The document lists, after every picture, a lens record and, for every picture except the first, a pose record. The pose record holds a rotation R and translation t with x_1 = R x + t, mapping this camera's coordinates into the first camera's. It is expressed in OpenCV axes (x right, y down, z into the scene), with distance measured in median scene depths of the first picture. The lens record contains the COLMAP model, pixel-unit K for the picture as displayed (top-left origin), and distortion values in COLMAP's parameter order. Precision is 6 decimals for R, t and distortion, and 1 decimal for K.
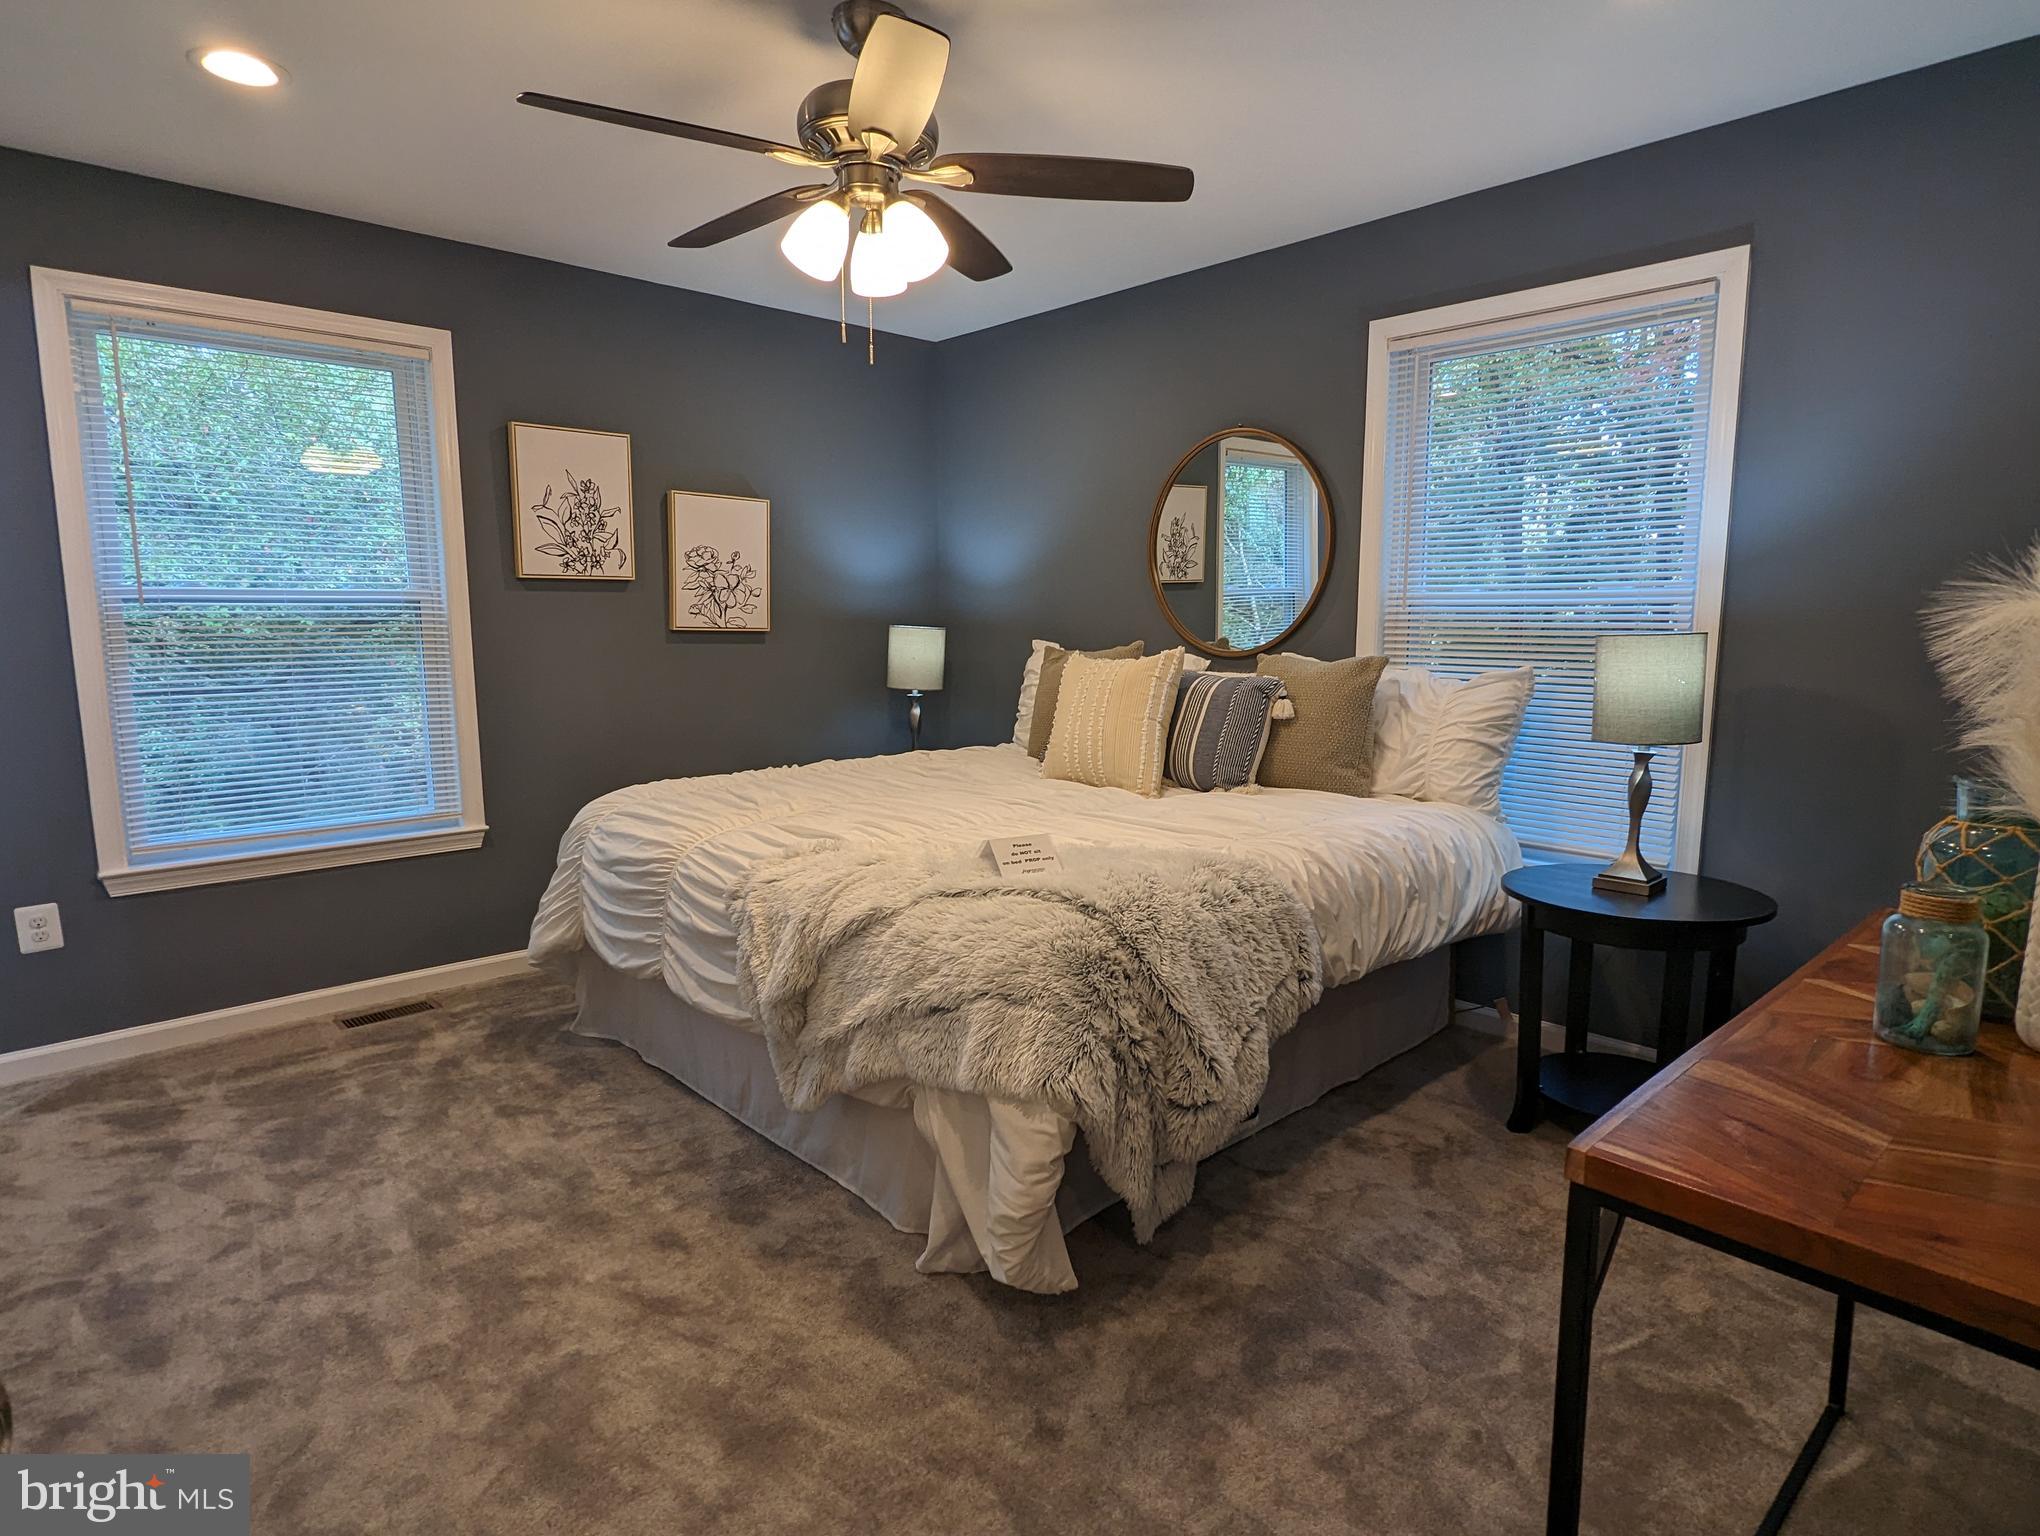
lens RADIAL K [[1115.0, 0, 1020.1], [0, 1115.0, 762.6], [0, 0, 1]] dist [-0.004228, -0.000486]
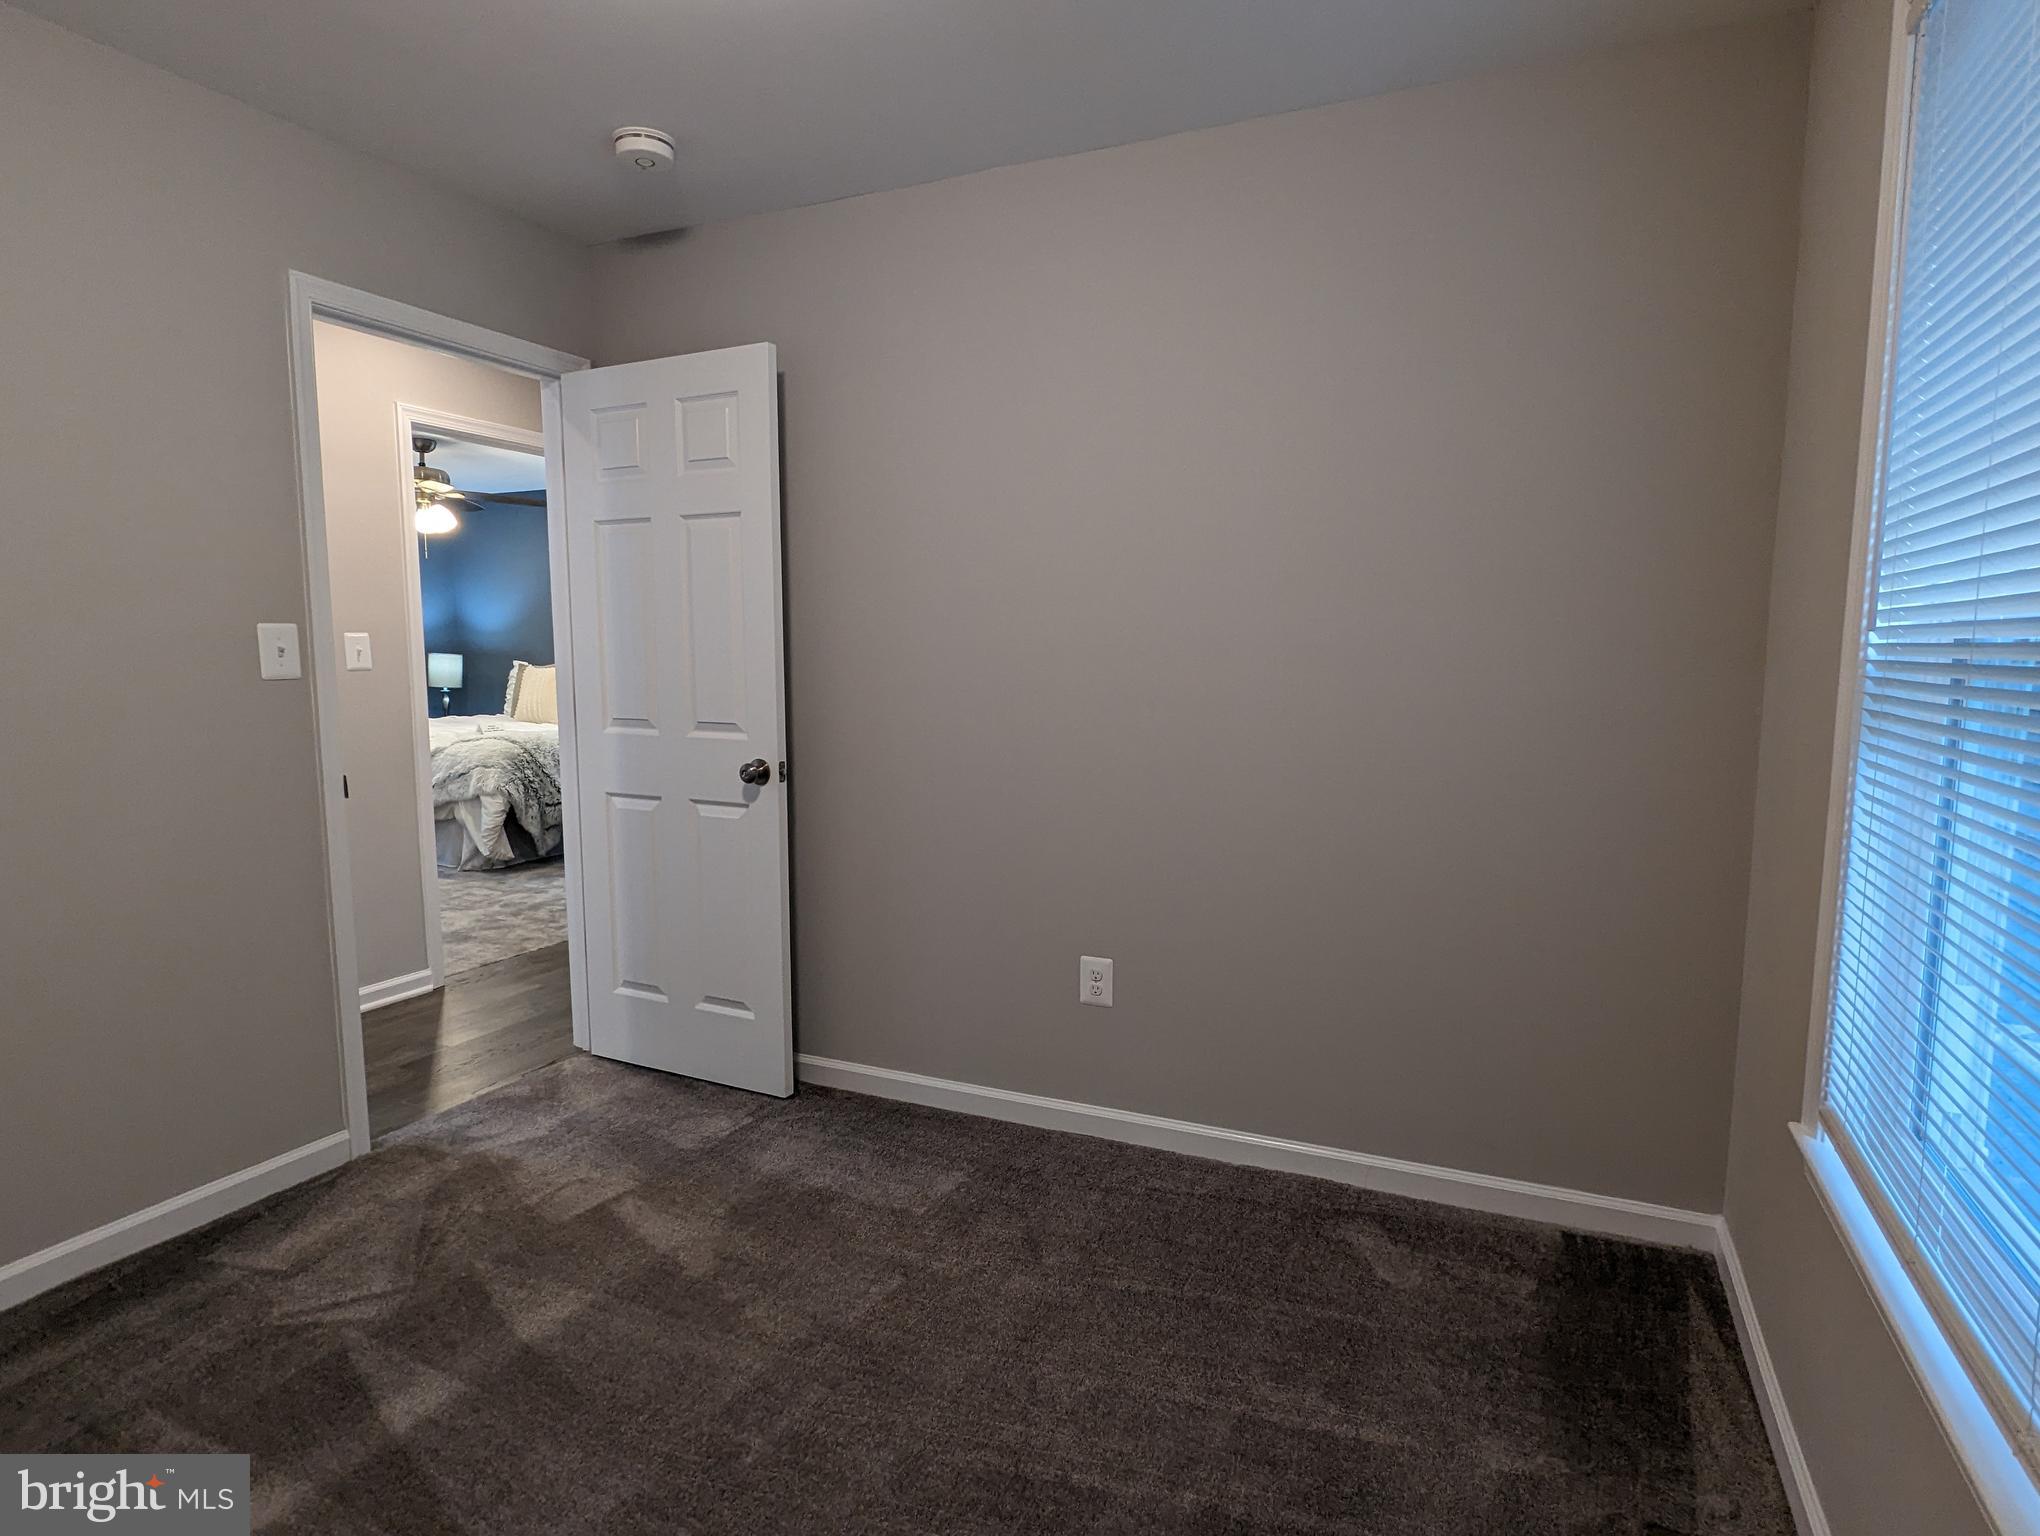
lens RADIAL K [[1115.0, 0, 1010.6], [0, 1115.0, 765.0], [0, 0, 1]] dist [-0.004228, -0.000486]
pose [[0.927172, -0.044532, 0.371979, 0.188568], [0.053402, 0.998481, -0.013573, 0.314660], [-0.370810, 0.032449, 0.928142, -2.426373]]
